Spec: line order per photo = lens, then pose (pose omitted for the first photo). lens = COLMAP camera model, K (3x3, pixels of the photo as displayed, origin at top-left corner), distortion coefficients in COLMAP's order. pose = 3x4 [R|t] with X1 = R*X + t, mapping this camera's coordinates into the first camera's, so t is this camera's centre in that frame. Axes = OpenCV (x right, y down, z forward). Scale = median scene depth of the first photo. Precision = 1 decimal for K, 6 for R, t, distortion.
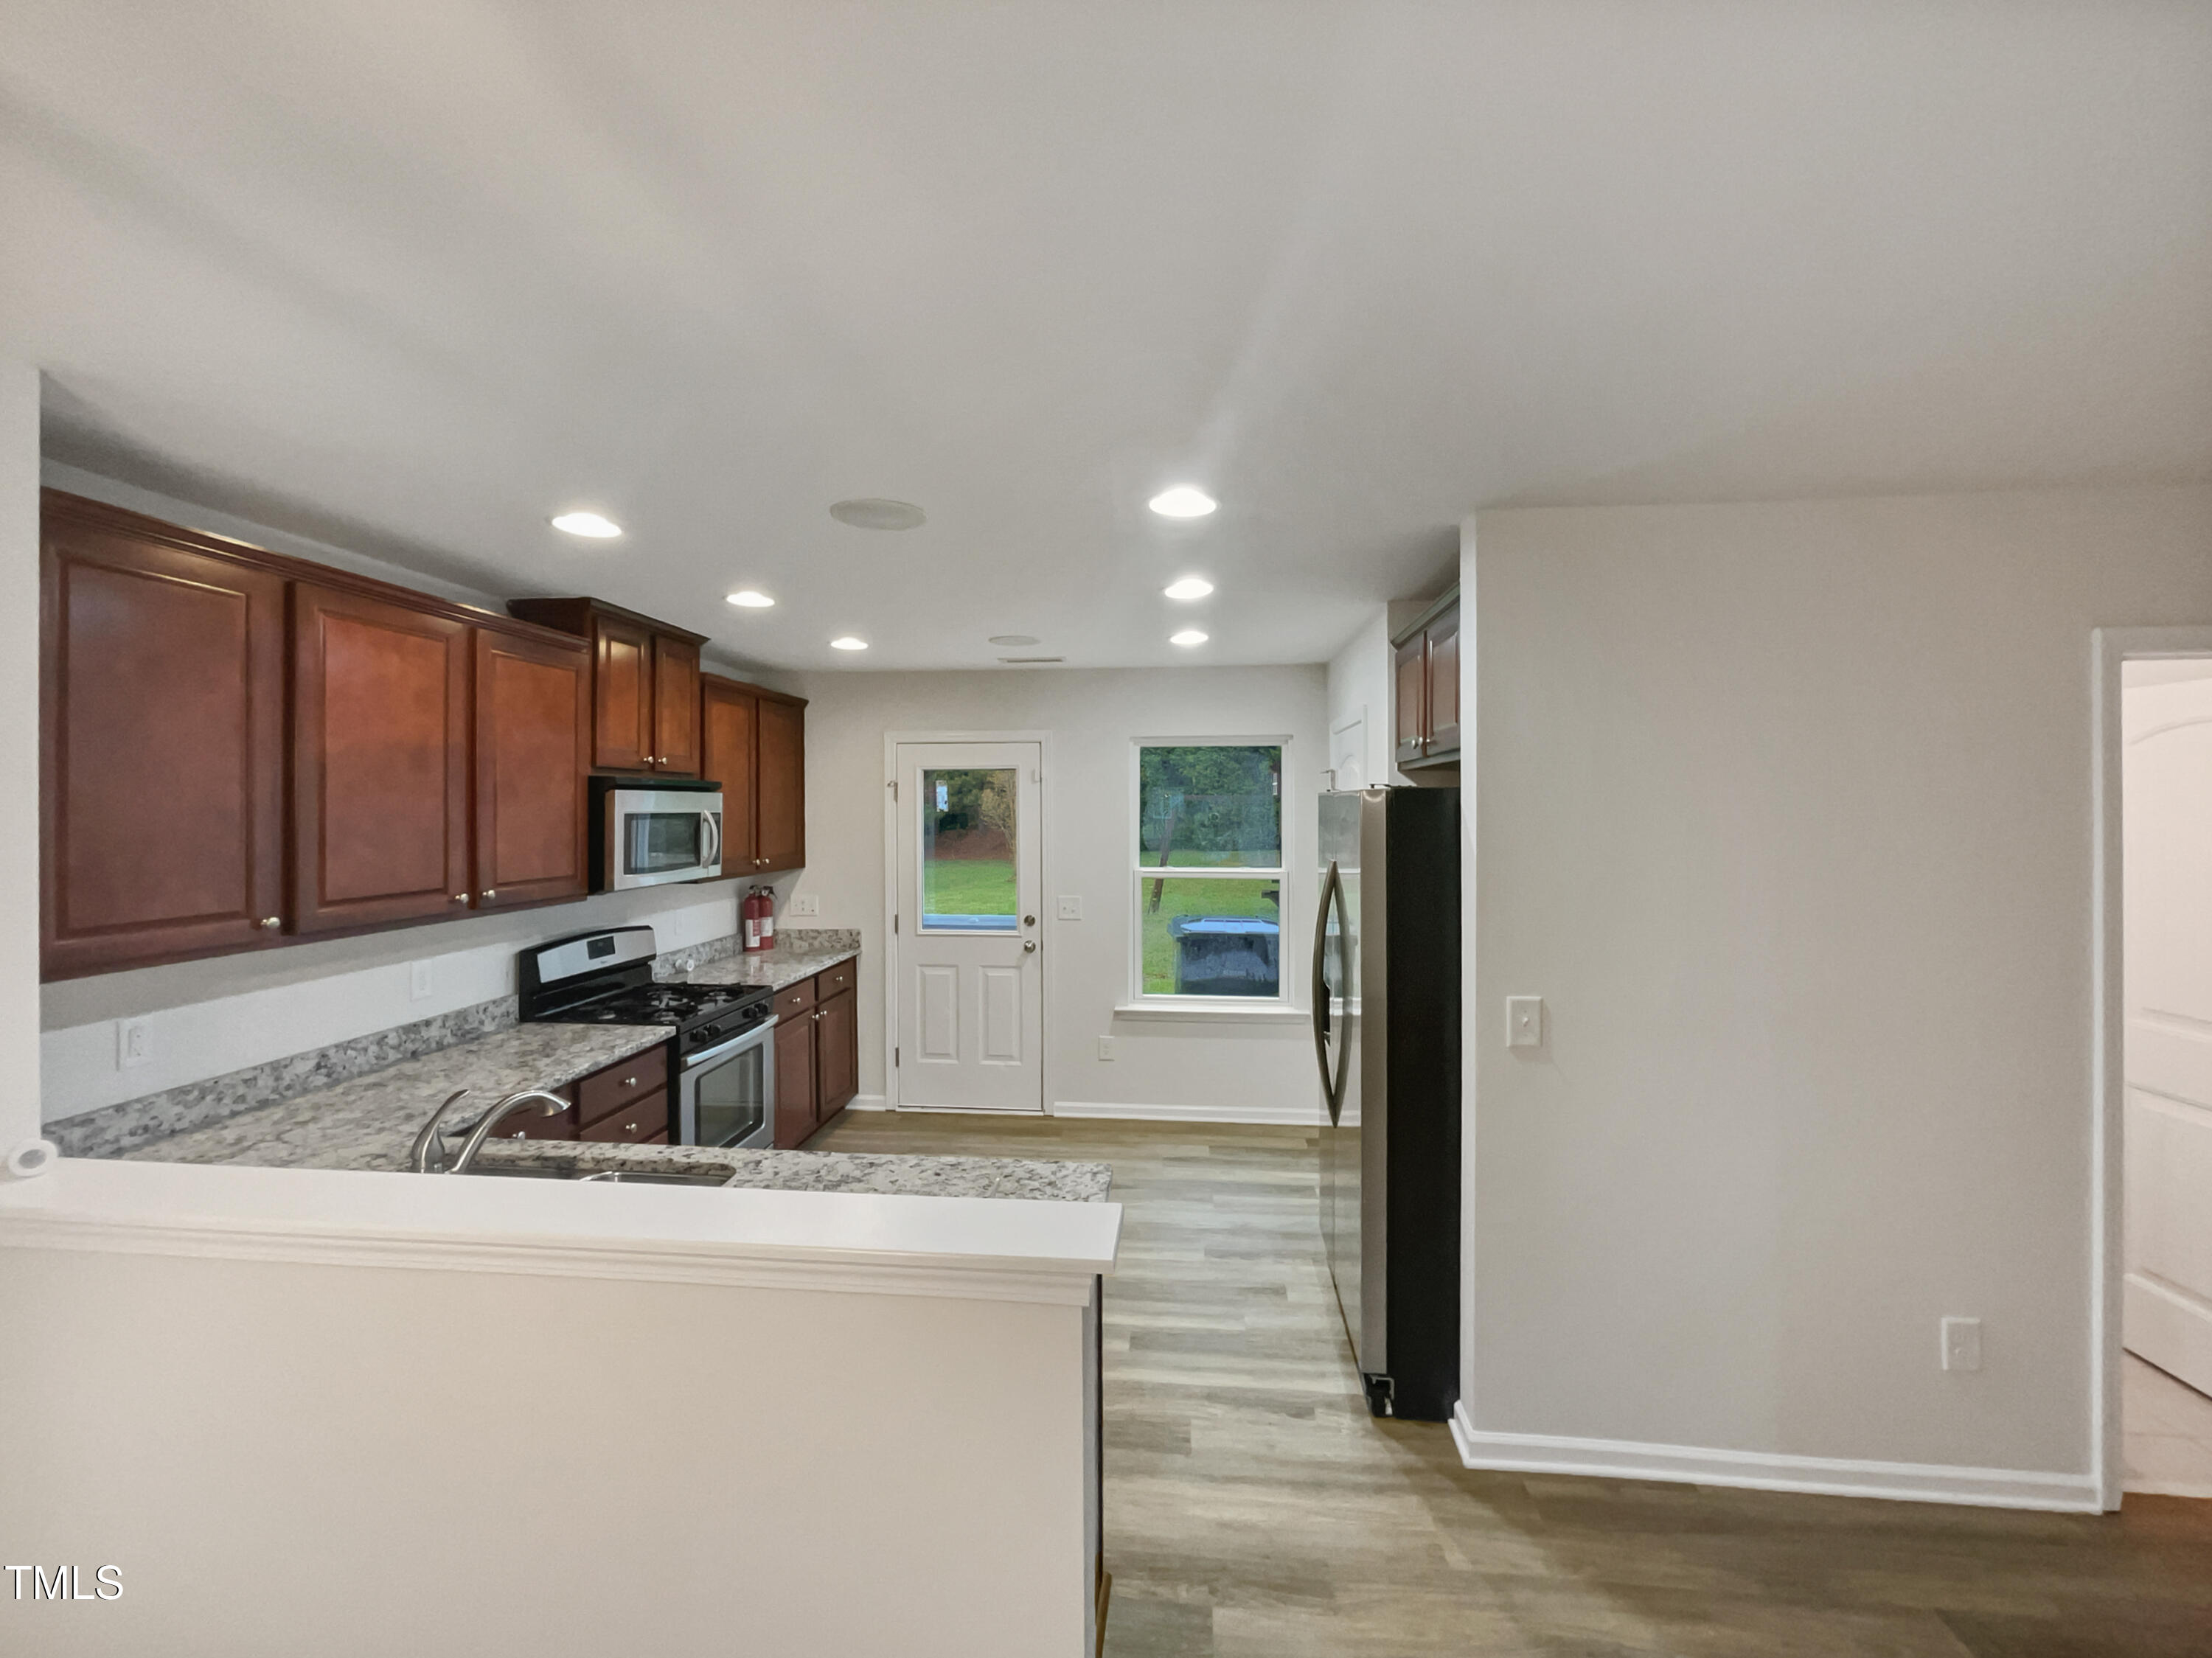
lens RADIAL K [[930.0, 0, 1114.1], [0, 930.0, 809.8], [0, 0, 1]] dist [0.001679, 0.000540]
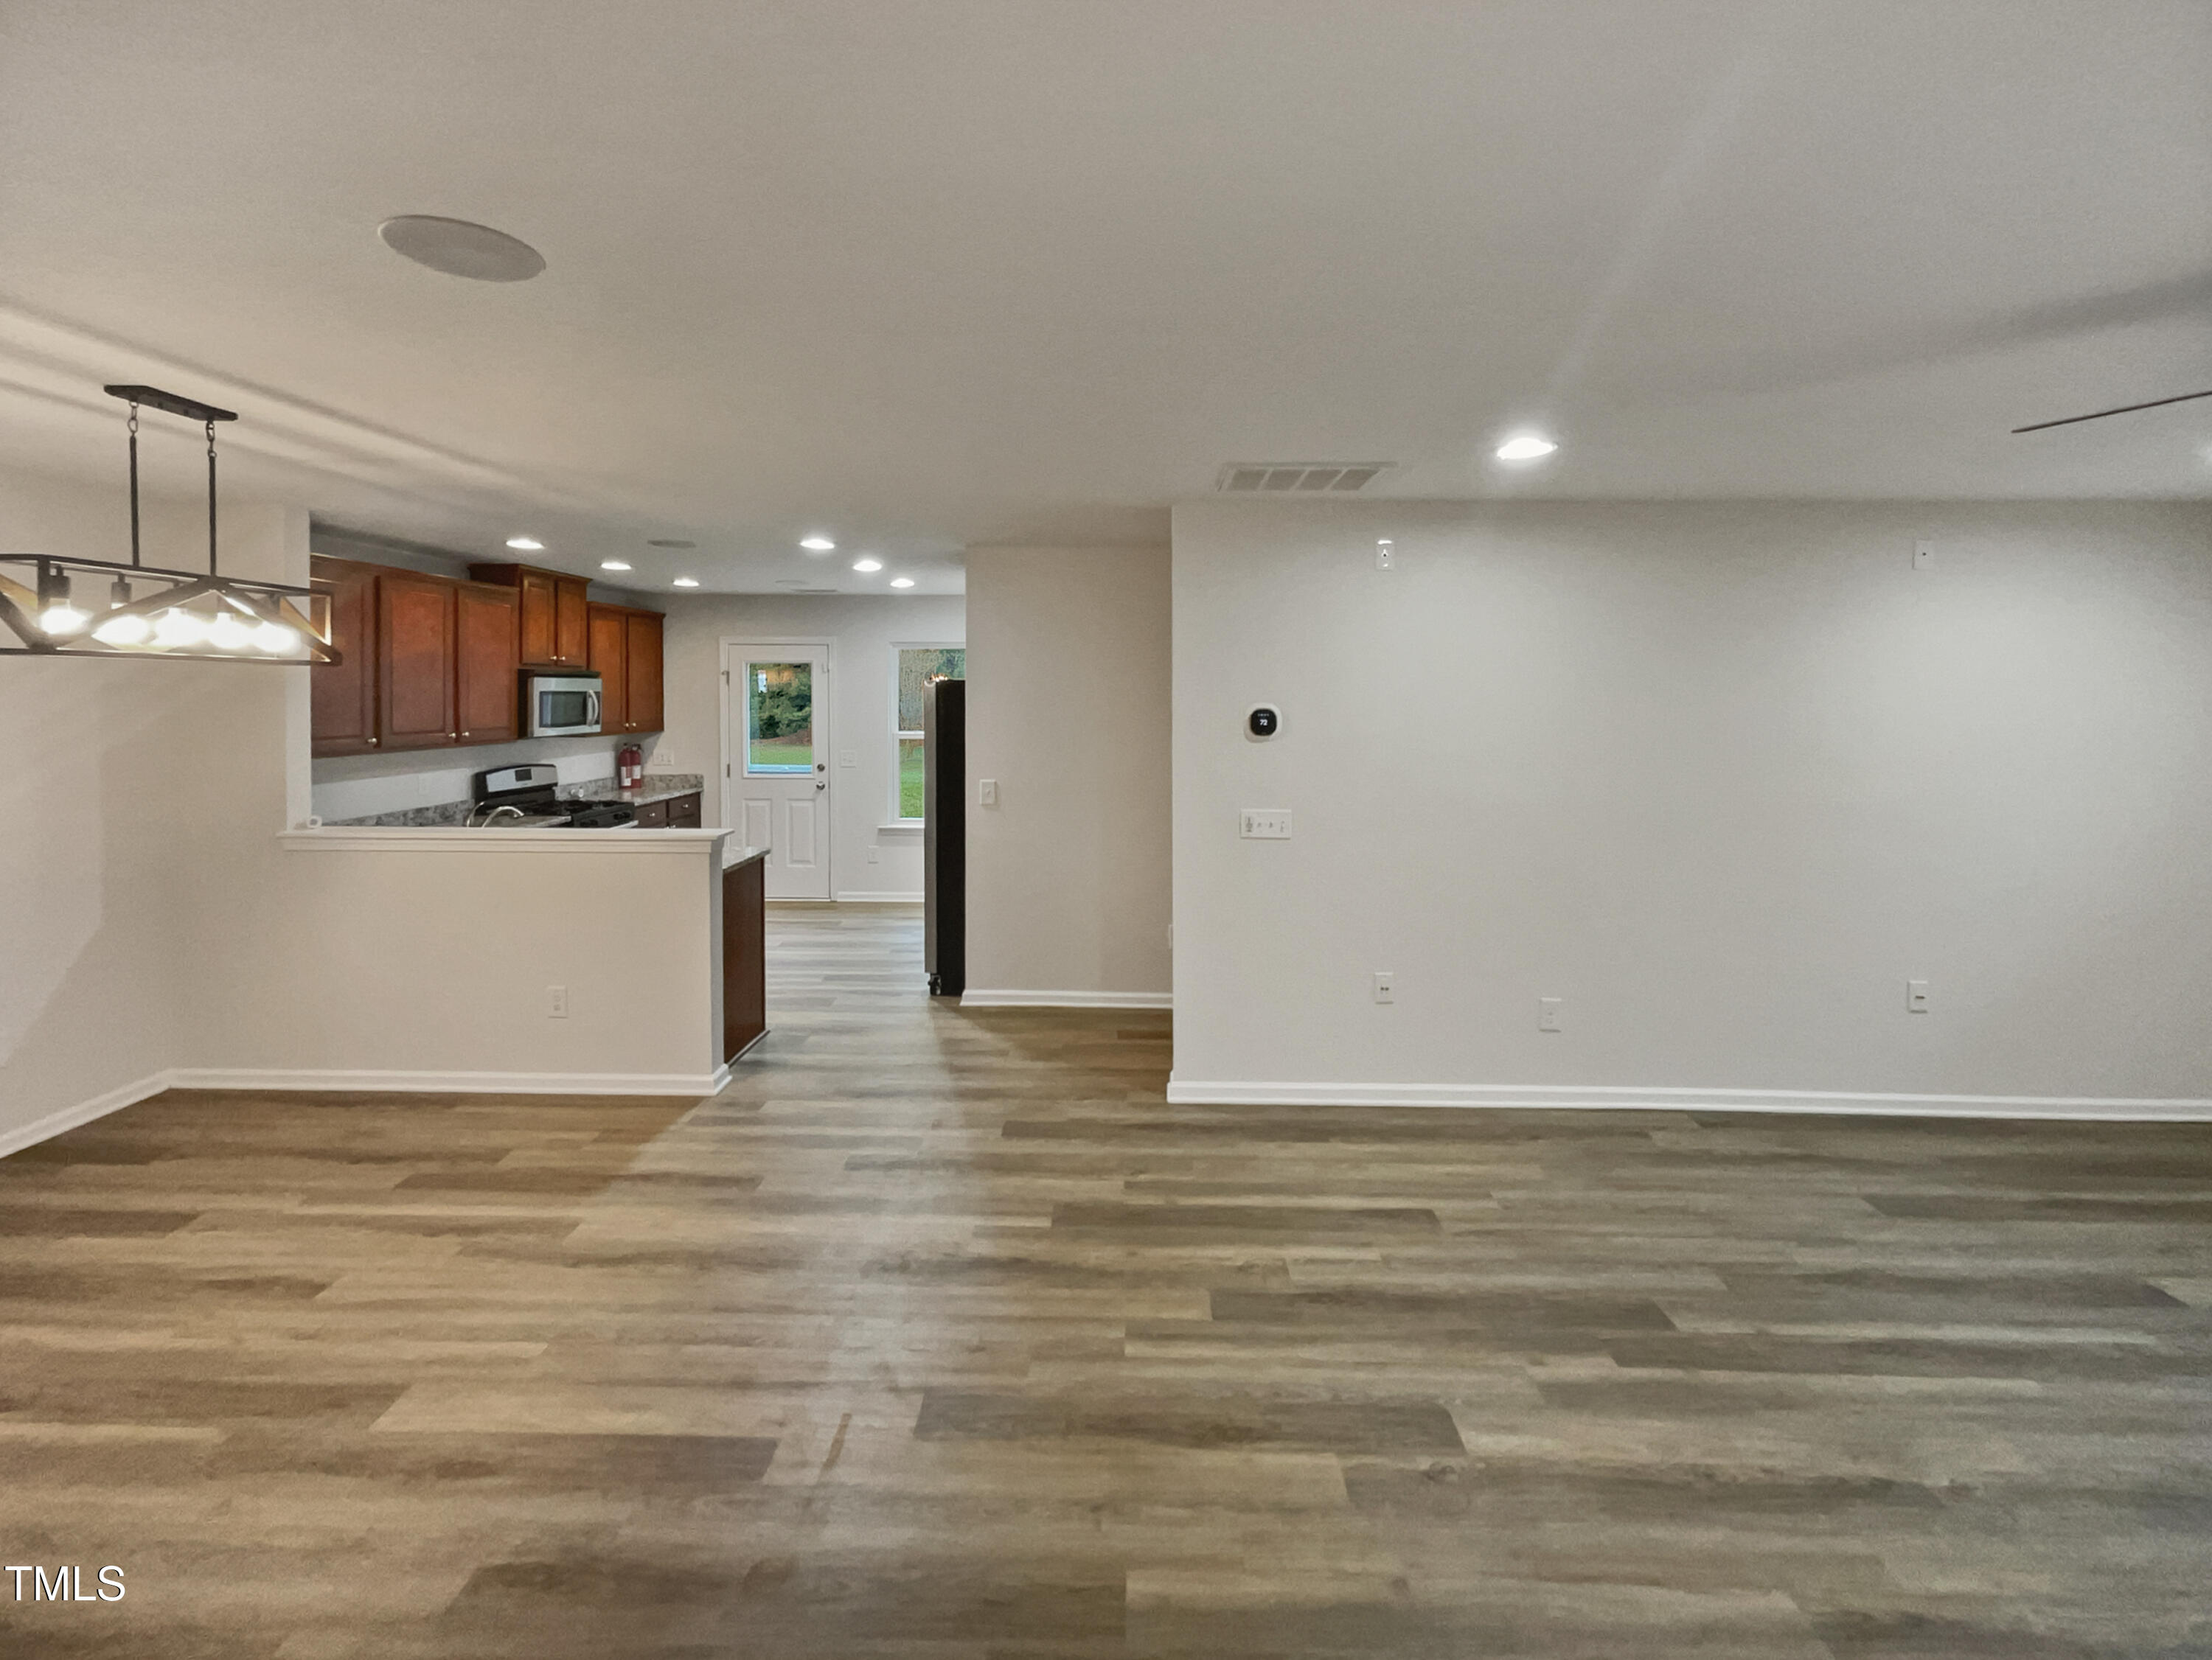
lens RADIAL K [[965.4, 0, 1091.2], [0, 965.4, 706.2], [0, 0, 1]] dist [-0.000308, 0.000256]
pose [[0.998538, 0.004761, 0.053844, 0.363410], [-0.005366, 0.999924, 0.011082, 0.006074], [-0.053787, -0.011354, 0.998488, -0.770890]]
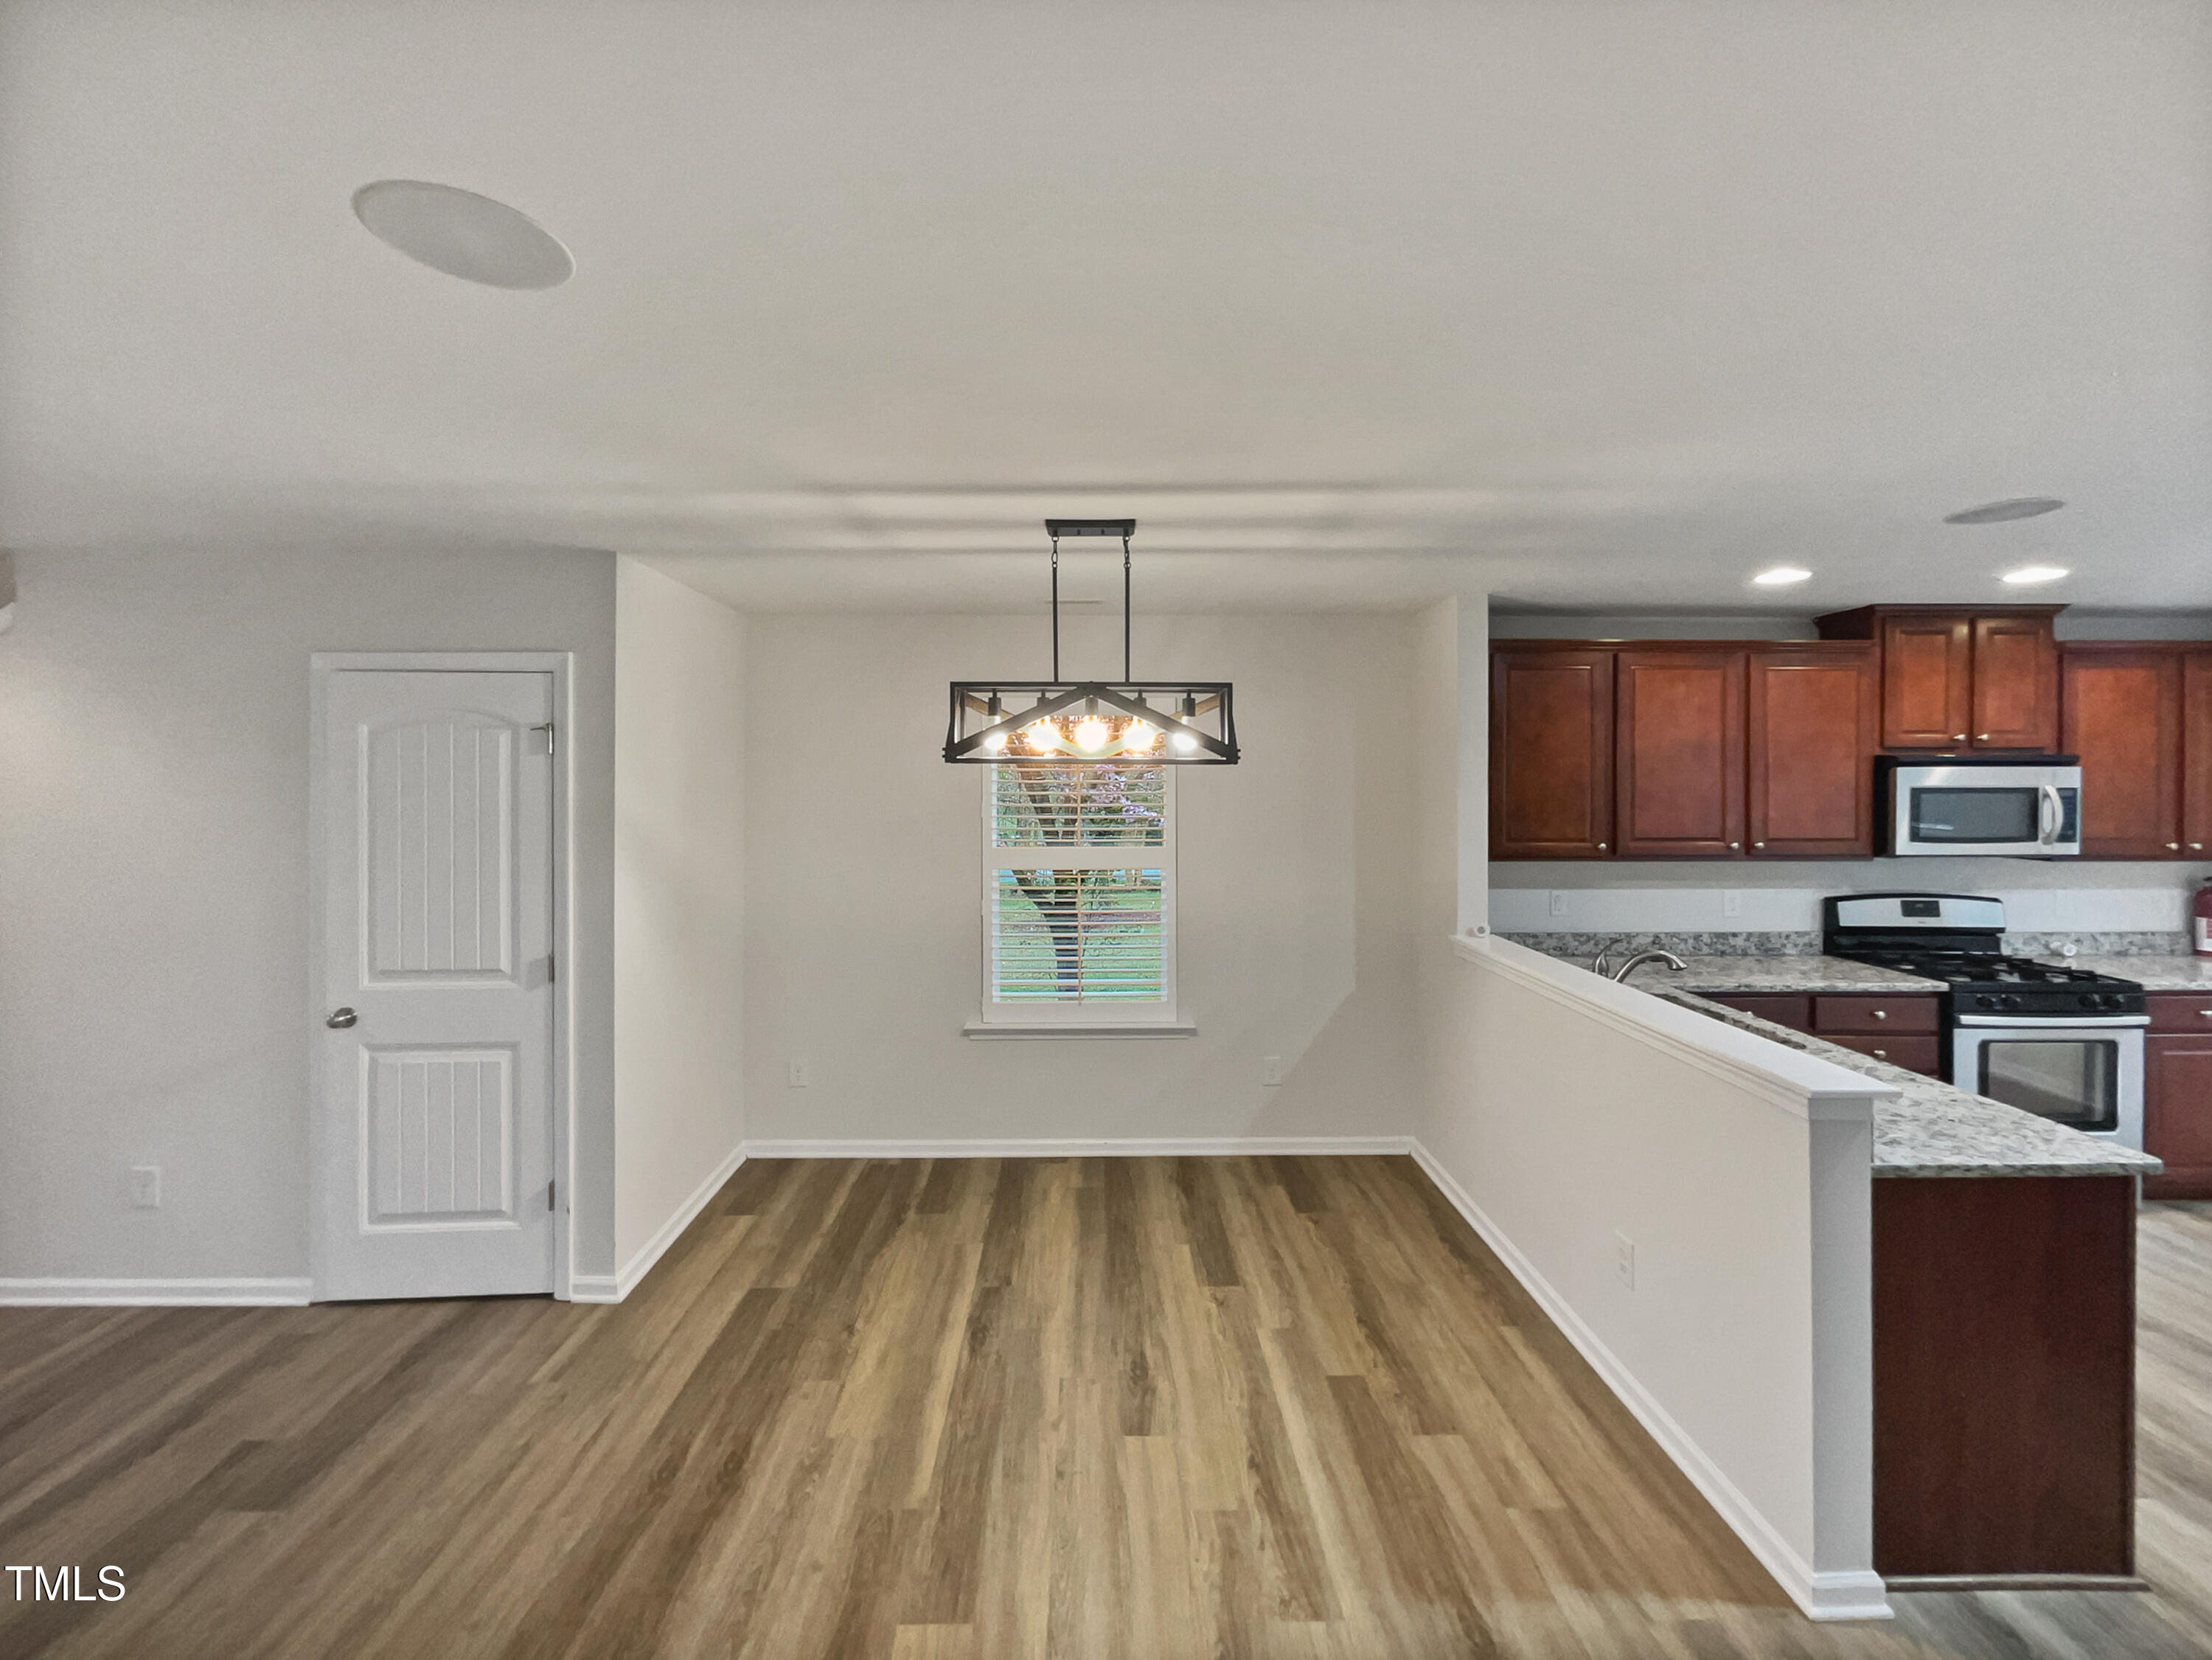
lens RADIAL K [[912.6, 0, 1088.9], [0, 912.6, 790.2], [0, 0, 1]] dist [0.006493, 0.000065]
pose [[0.109913, 0.008633, -0.993904, 0.458200], [-0.001671, 0.999962, 0.008501, -0.000613], [0.993940, 0.000727, 0.109924, -0.110696]]
